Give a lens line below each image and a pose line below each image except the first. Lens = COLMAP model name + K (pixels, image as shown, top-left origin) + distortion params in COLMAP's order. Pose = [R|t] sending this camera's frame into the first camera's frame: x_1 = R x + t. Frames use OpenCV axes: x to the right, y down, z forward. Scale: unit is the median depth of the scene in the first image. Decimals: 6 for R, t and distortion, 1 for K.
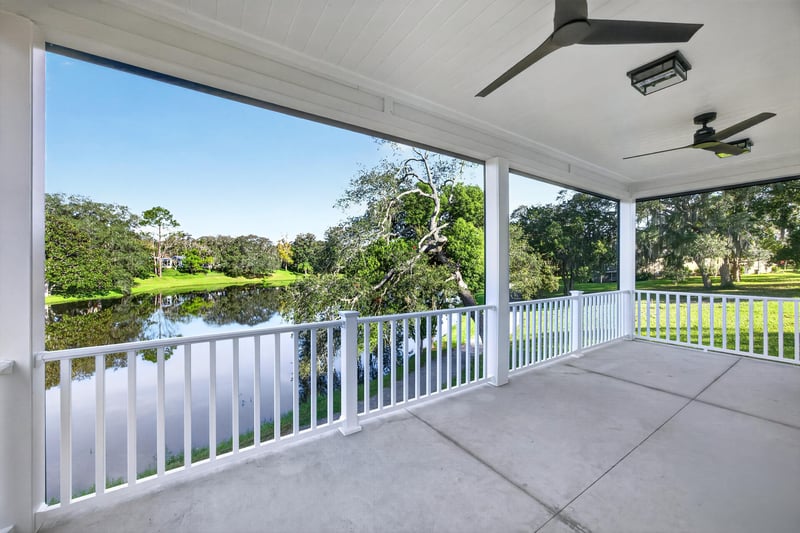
lens RADIAL K [[315.9, 0, 390.1], [0, 315.9, 259.4], [0, 0, 1]] dist [0.024746, 0.000135]
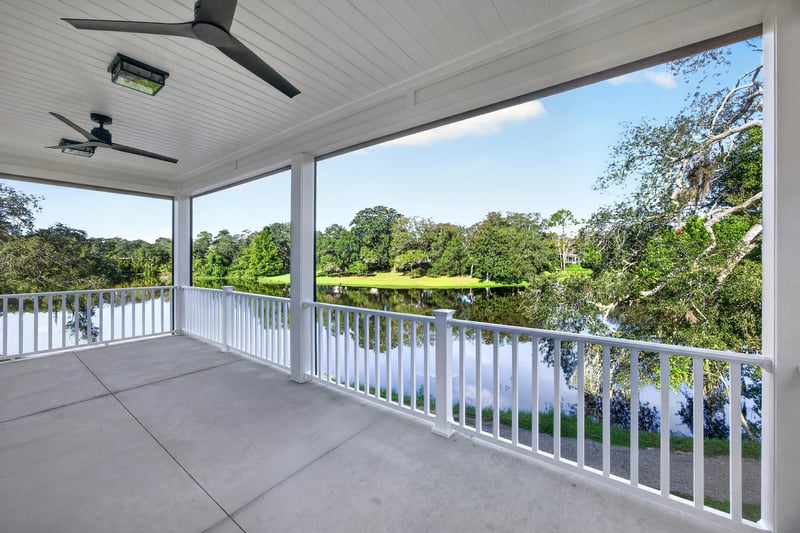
lens RADIAL K [[315.9, 0, 390.1], [0, 315.9, 259.4], [0, 0, 1]] dist [0.024746, 0.000135]
pose [[0.317956, 0.010148, -0.948051, 0.149966], [-0.001977, 0.999948, 0.010040, 0.000320], [0.948104, -0.001318, 0.317959, 0.104338]]
